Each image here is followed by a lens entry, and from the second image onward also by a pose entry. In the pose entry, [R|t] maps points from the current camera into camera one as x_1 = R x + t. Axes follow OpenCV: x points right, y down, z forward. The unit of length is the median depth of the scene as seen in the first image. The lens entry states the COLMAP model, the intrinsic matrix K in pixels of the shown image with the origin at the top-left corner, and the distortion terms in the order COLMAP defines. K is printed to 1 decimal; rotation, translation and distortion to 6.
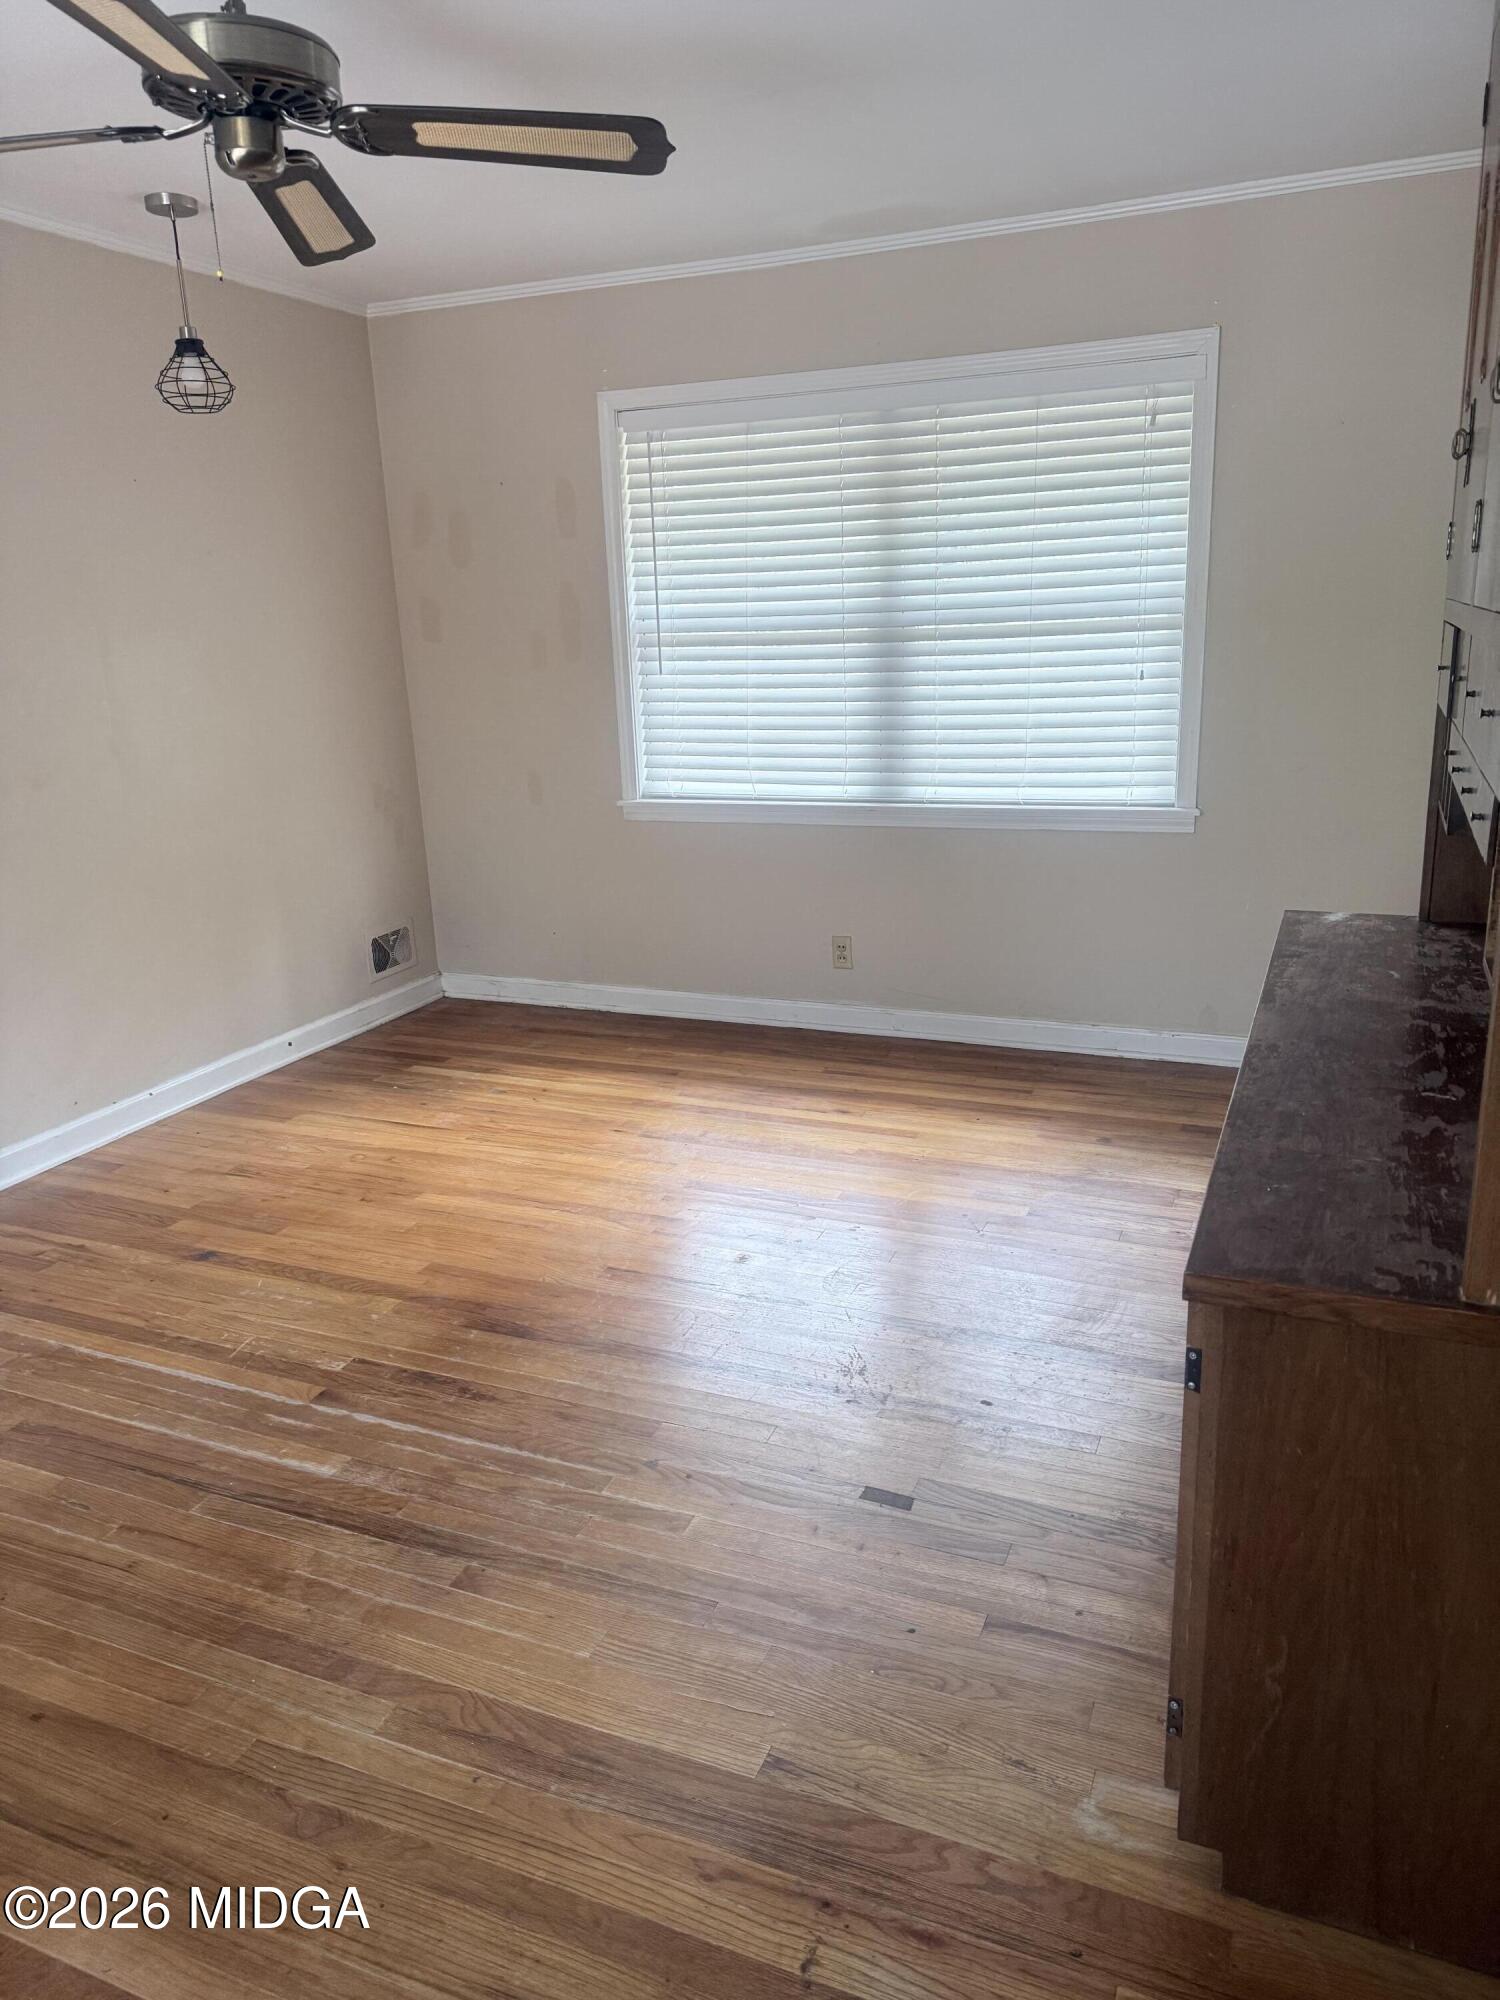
lens RADIAL K [[1402.8, 0, 748.9], [0, 1402.8, 994.2], [0, 0, 1]] dist [0.069983, -0.098283]
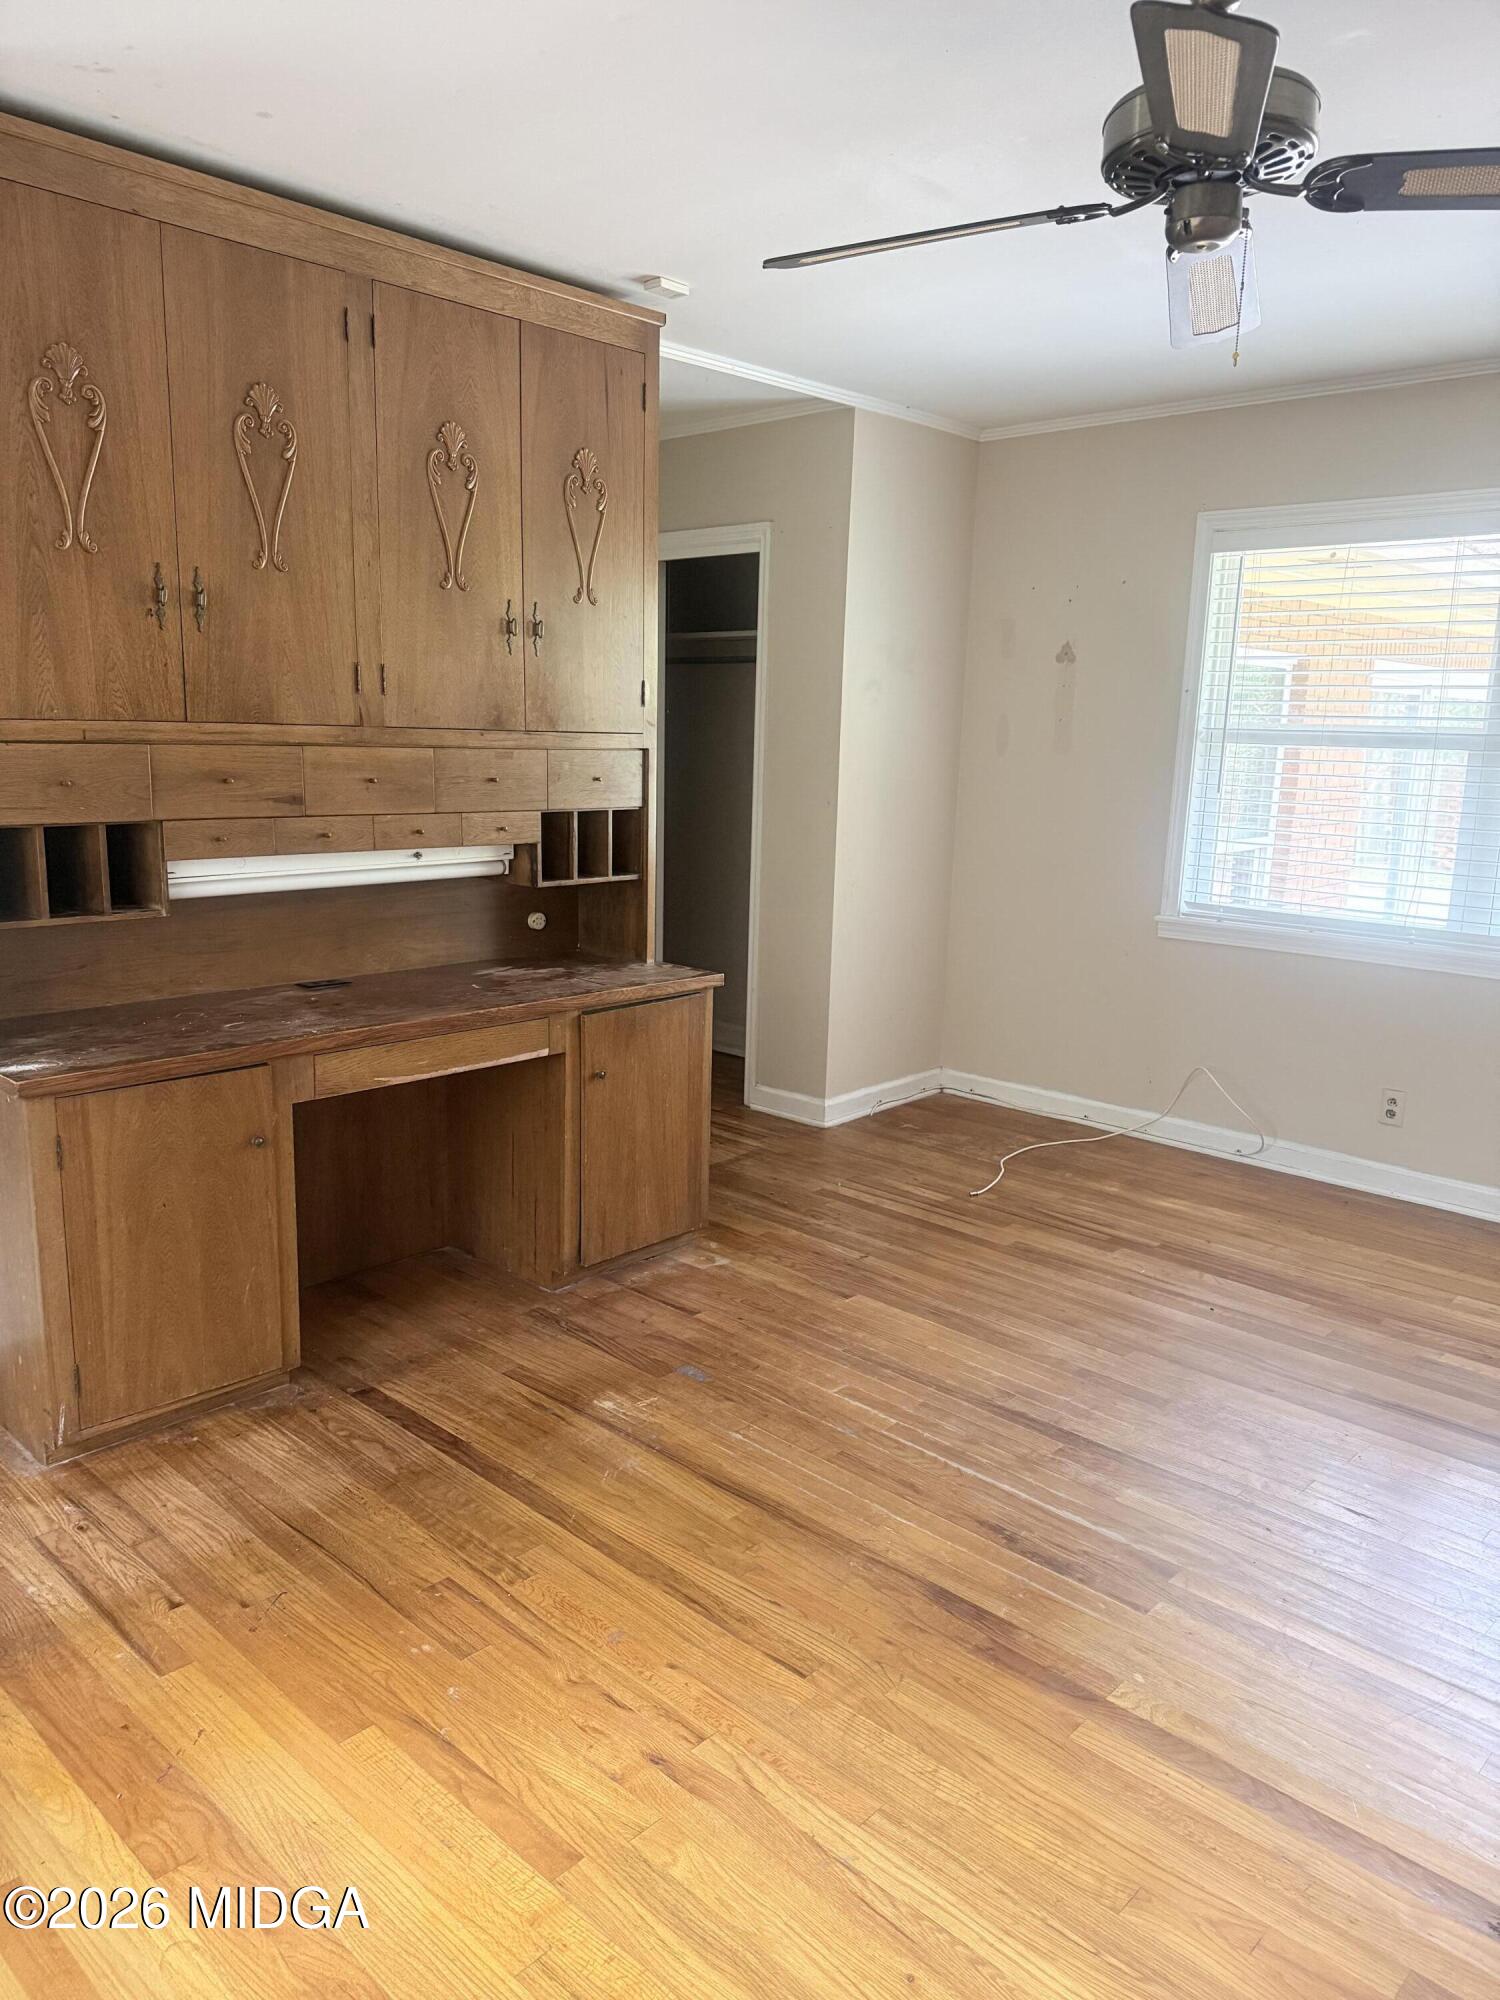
lens RADIAL K [[1402.8, 0, 749.4], [0, 1402.8, 1000.5], [0, 0, 1]] dist [0.069983, -0.098283]
pose [[-0.937648, -0.052876, 0.343541, -0.227585], [0.102472, 0.902384, 0.418572, -0.300962], [-0.332139, 0.427676, -0.840700, 1.126740]]
